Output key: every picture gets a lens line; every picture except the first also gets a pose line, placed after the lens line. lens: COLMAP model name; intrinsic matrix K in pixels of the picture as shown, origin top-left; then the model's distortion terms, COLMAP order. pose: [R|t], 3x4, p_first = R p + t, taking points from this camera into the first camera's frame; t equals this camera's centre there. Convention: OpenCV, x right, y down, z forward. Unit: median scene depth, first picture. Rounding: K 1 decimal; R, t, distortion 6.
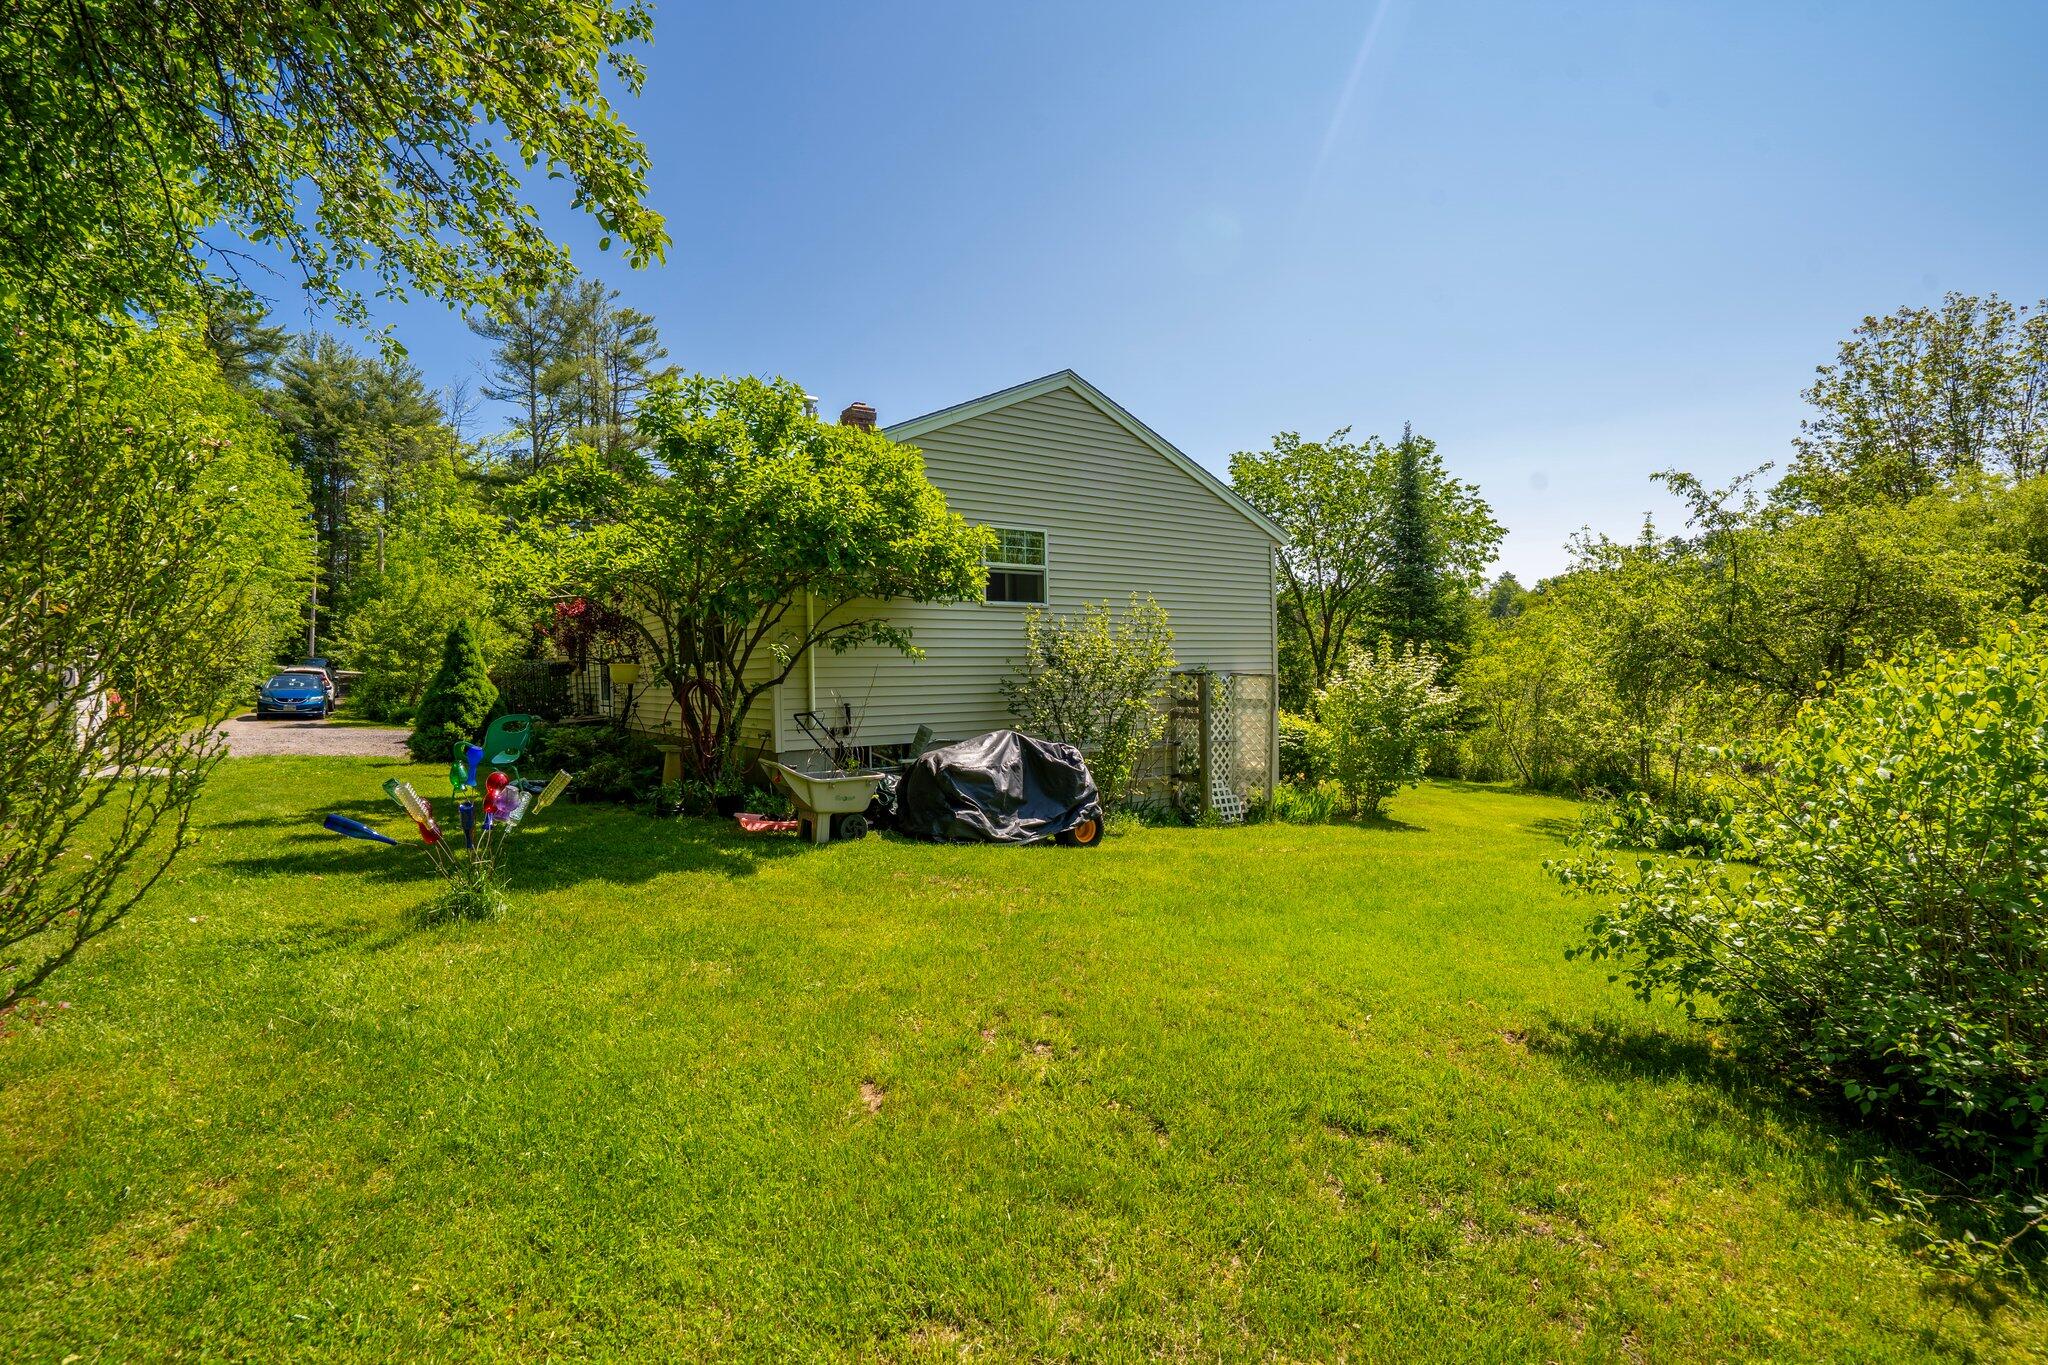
lens RADIAL K [[949.1, 0, 999.6], [0, 949.1, 677.1], [0, 0, 1]] dist [-0.003833, -0.000154]
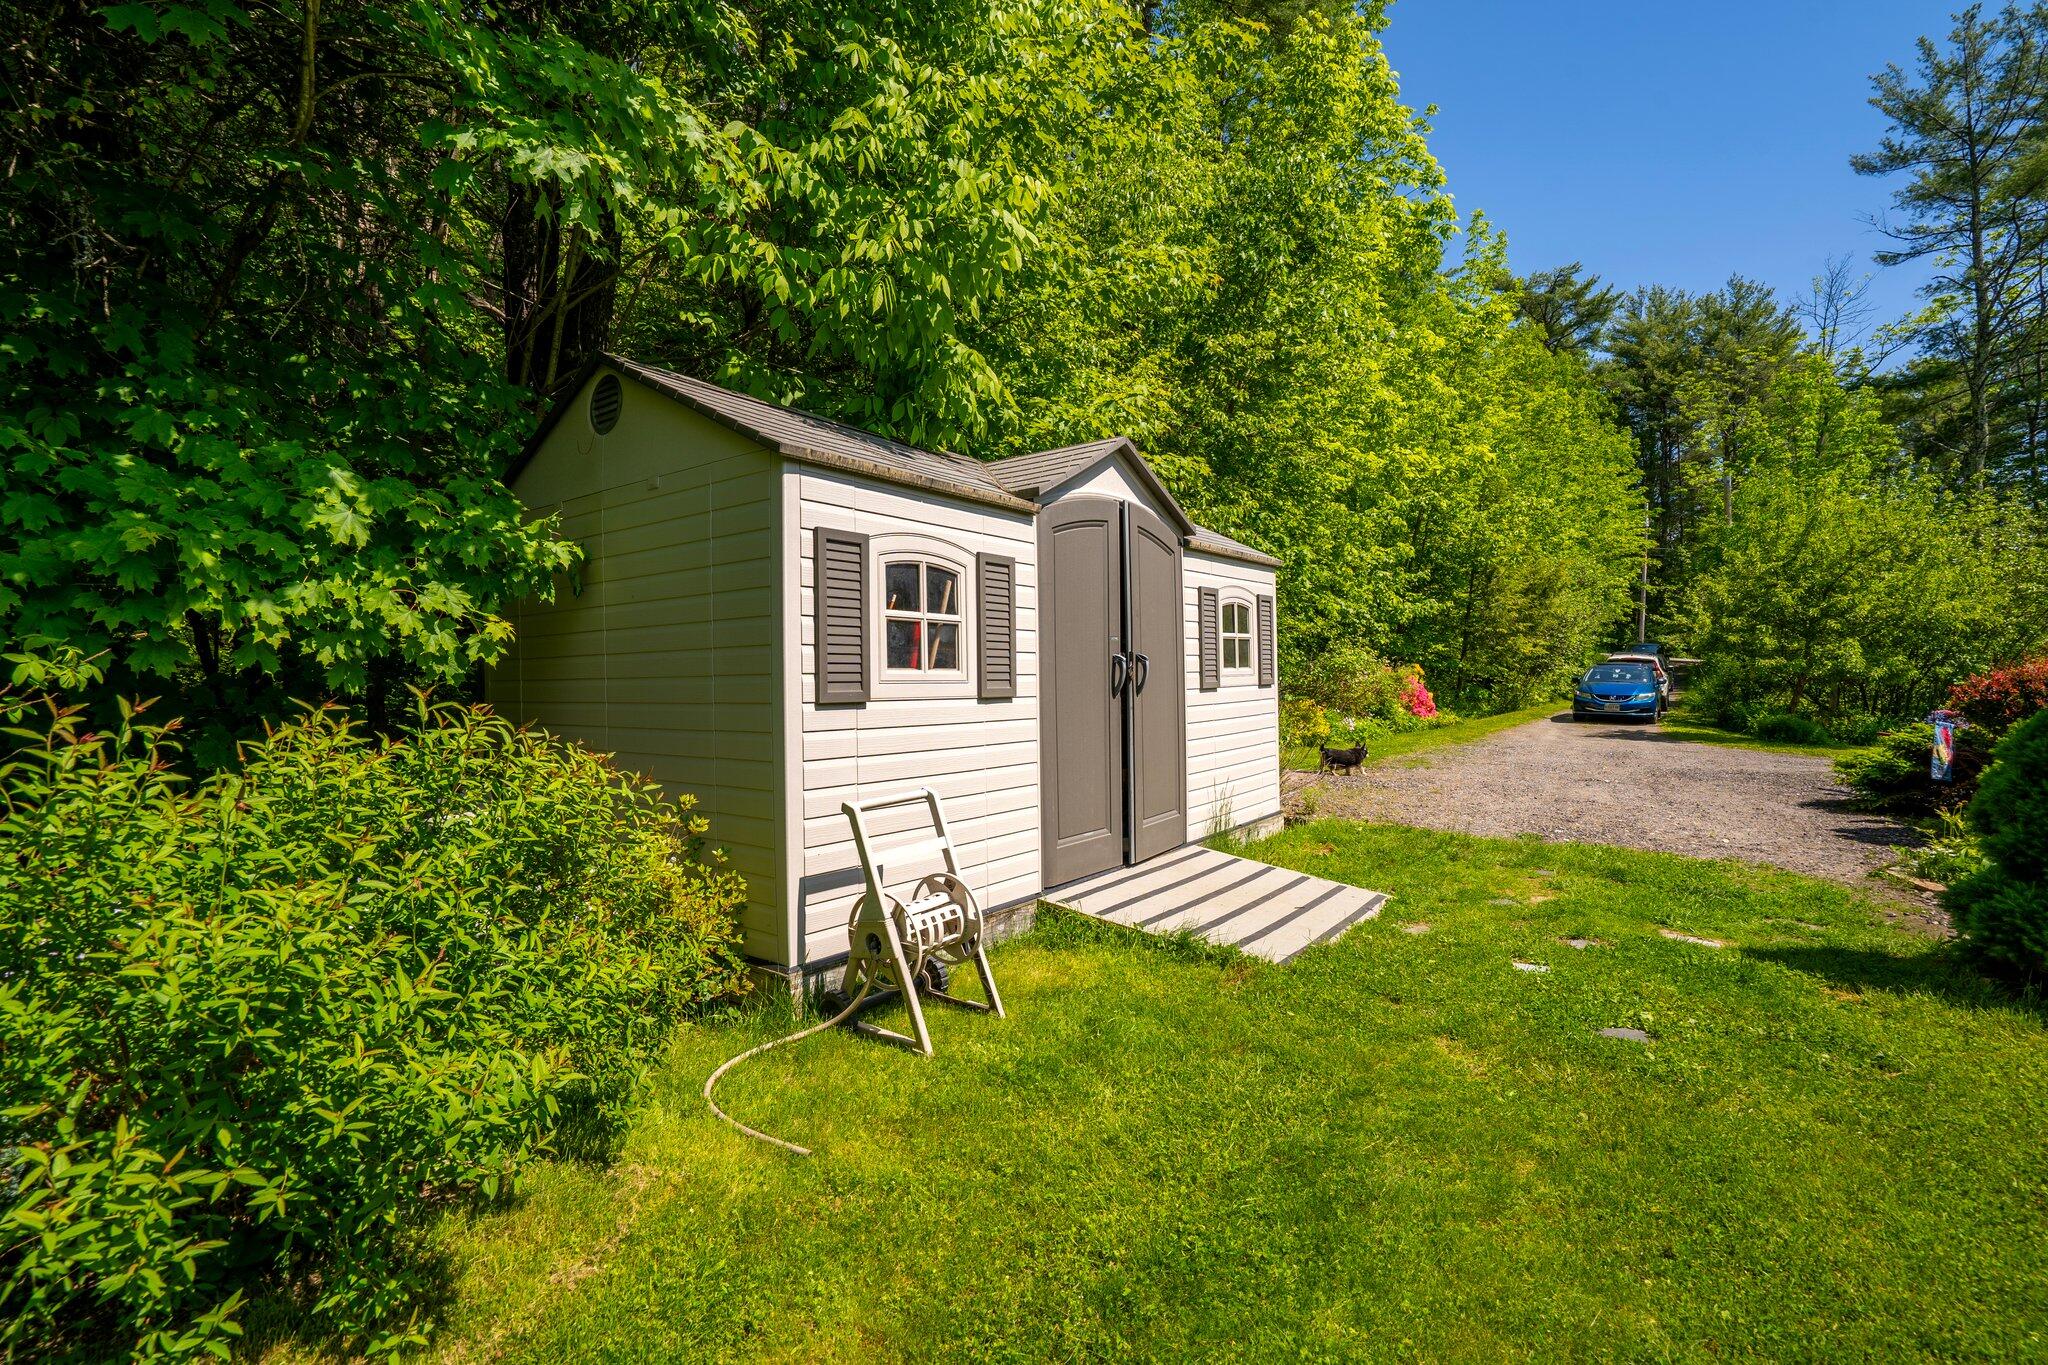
lens RADIAL K [[949.1, 0, 999.6], [0, 949.1, 677.1], [0, 0, 1]] dist [-0.003833, -0.000154]
pose [[0.339526, 0.006553, -0.940574, -0.102136], [0.006119, 0.999939, 0.009175, -0.001286], [0.940577, -0.008870, 0.339465, 0.142178]]
